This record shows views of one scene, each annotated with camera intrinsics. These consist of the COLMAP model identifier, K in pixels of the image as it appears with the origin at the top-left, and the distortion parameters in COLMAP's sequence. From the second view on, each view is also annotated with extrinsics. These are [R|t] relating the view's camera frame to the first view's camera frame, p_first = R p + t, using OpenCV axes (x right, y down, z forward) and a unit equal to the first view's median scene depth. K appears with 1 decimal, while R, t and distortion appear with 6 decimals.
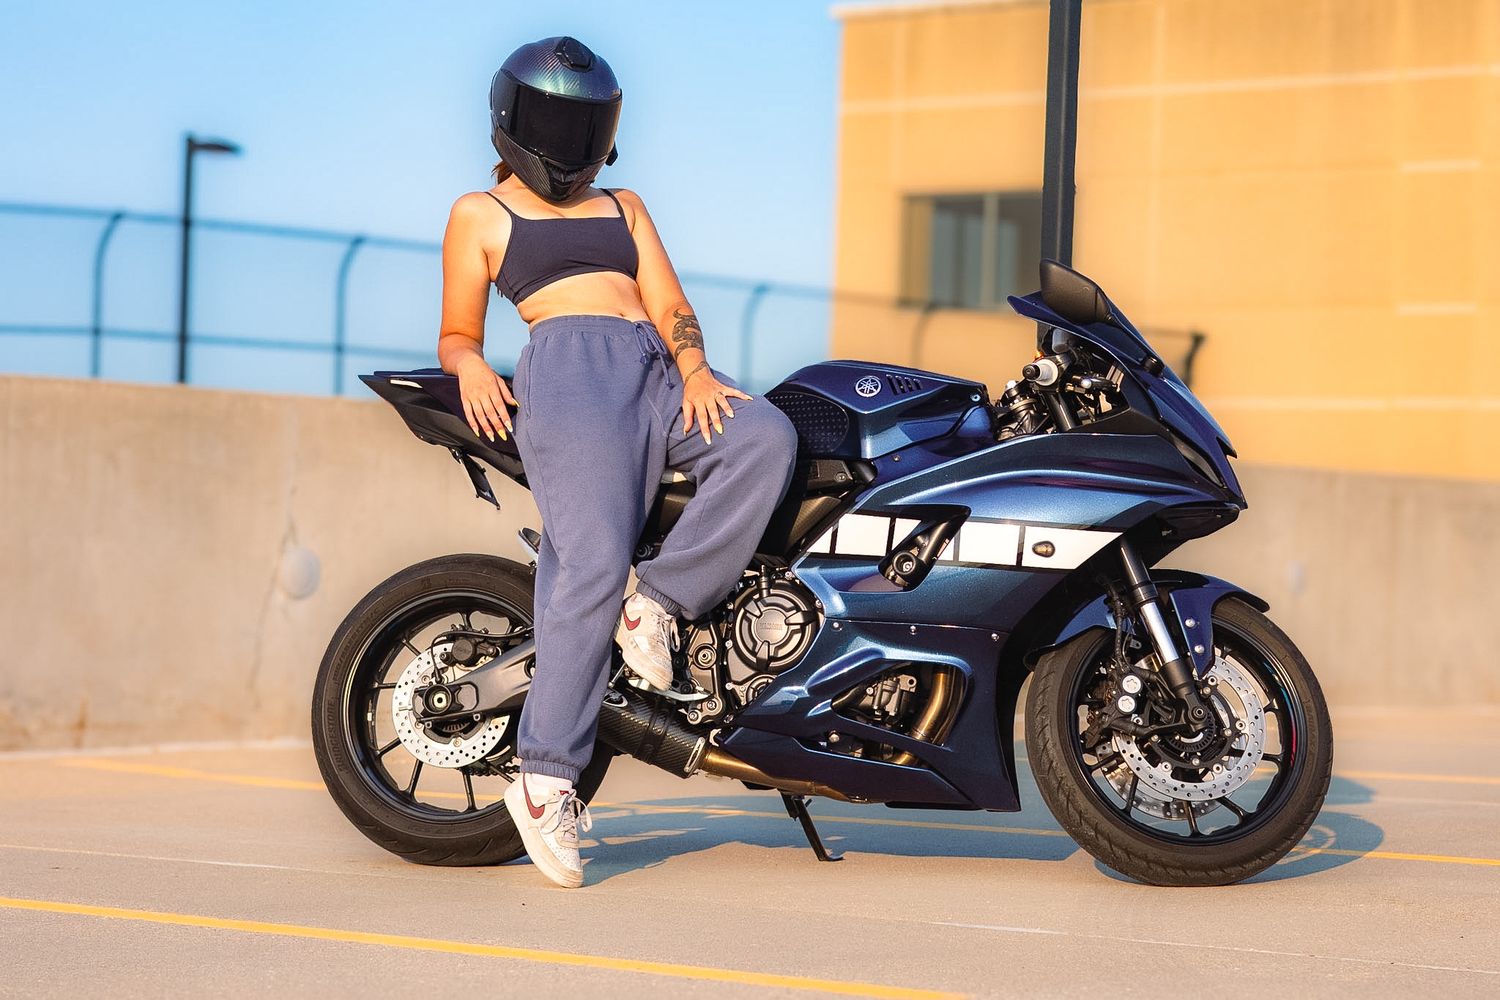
lens RADIAL K [[3746.3, 0, 763.9], [0, 3746.3, 499.0], [0, 0, 1]] dist [-0.165384, 0.000000]
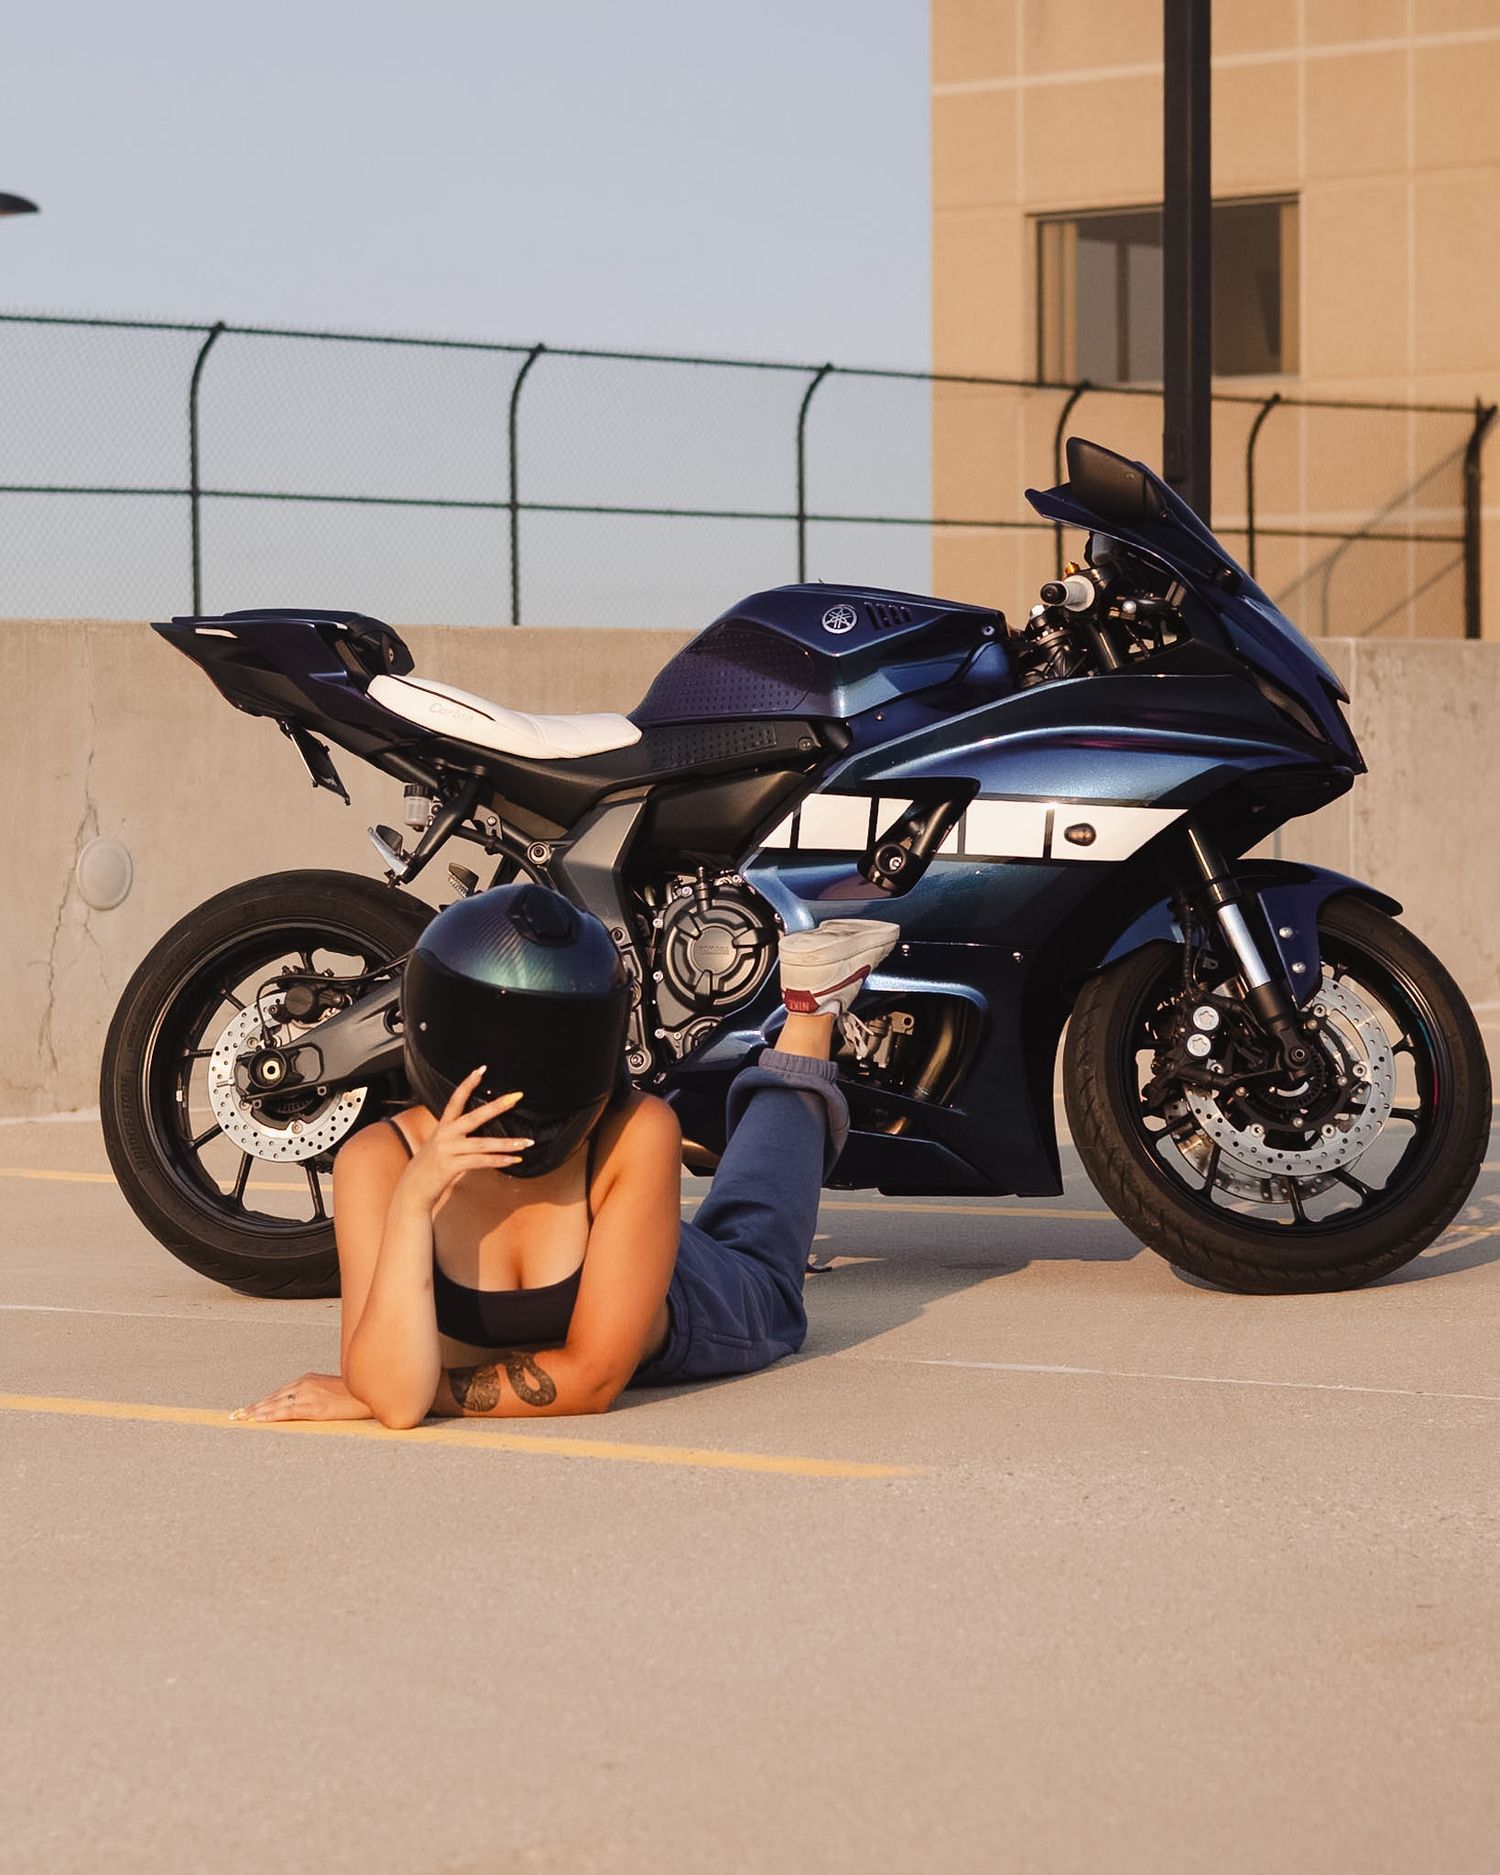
lens RADIAL K [[6487.4, 0, 748.5], [0, 6487.4, 931.9], [0, 0, 1]] dist [-0.335088, 0.000000]
pose [[0.998929, -0.024182, -0.039449, 0.058750], [0.024746, 0.999597, 0.013874, 0.013052], [0.039097, -0.014835, 0.999125, -0.262846]]
